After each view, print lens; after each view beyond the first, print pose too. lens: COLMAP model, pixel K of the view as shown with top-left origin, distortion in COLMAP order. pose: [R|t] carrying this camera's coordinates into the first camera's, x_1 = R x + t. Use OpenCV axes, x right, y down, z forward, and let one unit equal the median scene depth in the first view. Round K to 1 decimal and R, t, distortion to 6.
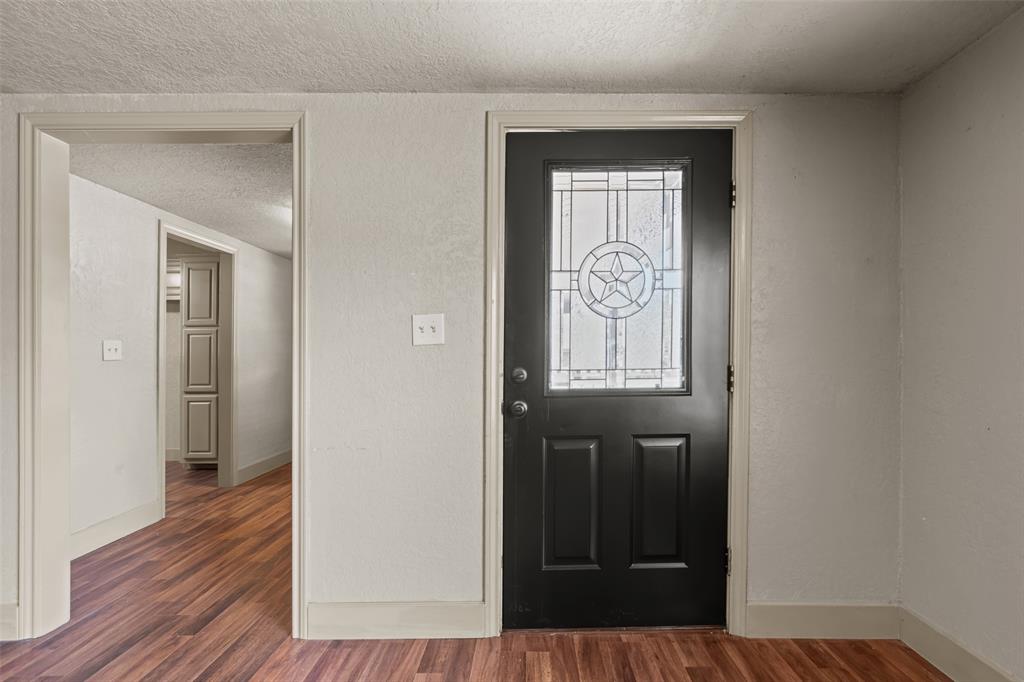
lens RADIAL K [[474.9, 0, 522.6], [0, 474.9, 328.2], [0, 0, 1]] dist [-0.001796, 0.000032]
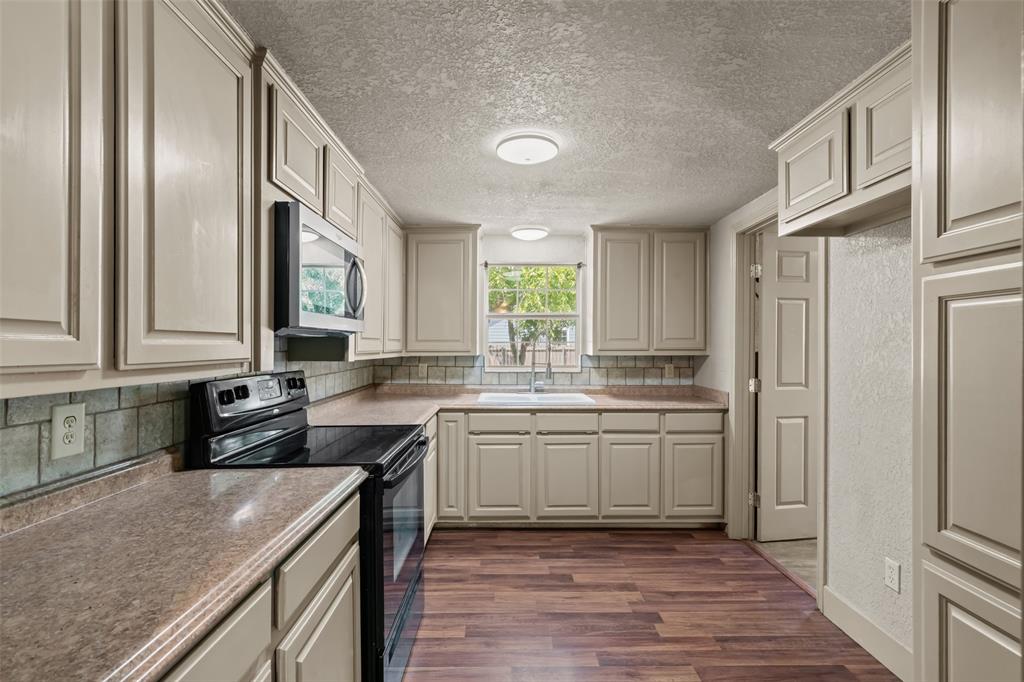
lens RADIAL K [[469.7, 0, 507.2], [0, 469.7, 342.1], [0, 0, 1]] dist [-0.005095, 0.000149]
pose [[0.016716, 0.006450, -0.999839, -0.687121], [0.053559, 0.998538, 0.007337, 0.027038], [0.998425, -0.053673, 0.016346, 1.121772]]
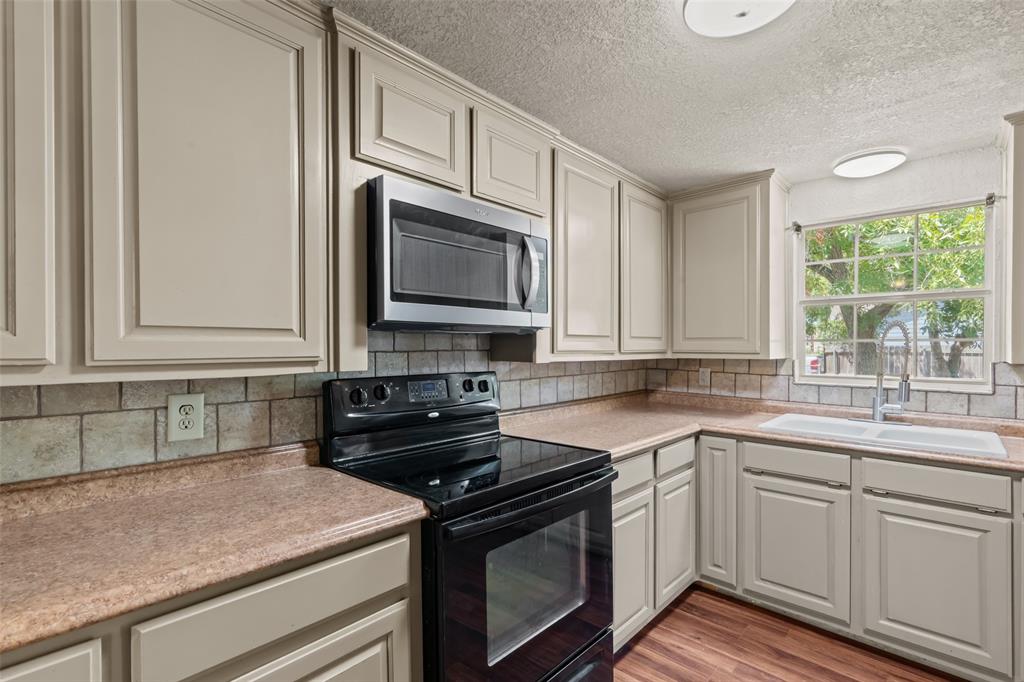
lens RADIAL K [[469.6, 0, 514.8], [0, 469.6, 345.9], [0, 0, 1]] dist [-0.005107, 0.000970]
pose [[-0.675870, 0.012388, -0.736917, -0.928664], [0.047022, 0.998546, -0.026341, 0.040490], [0.735519, -0.052454, -0.675470, 1.268195]]
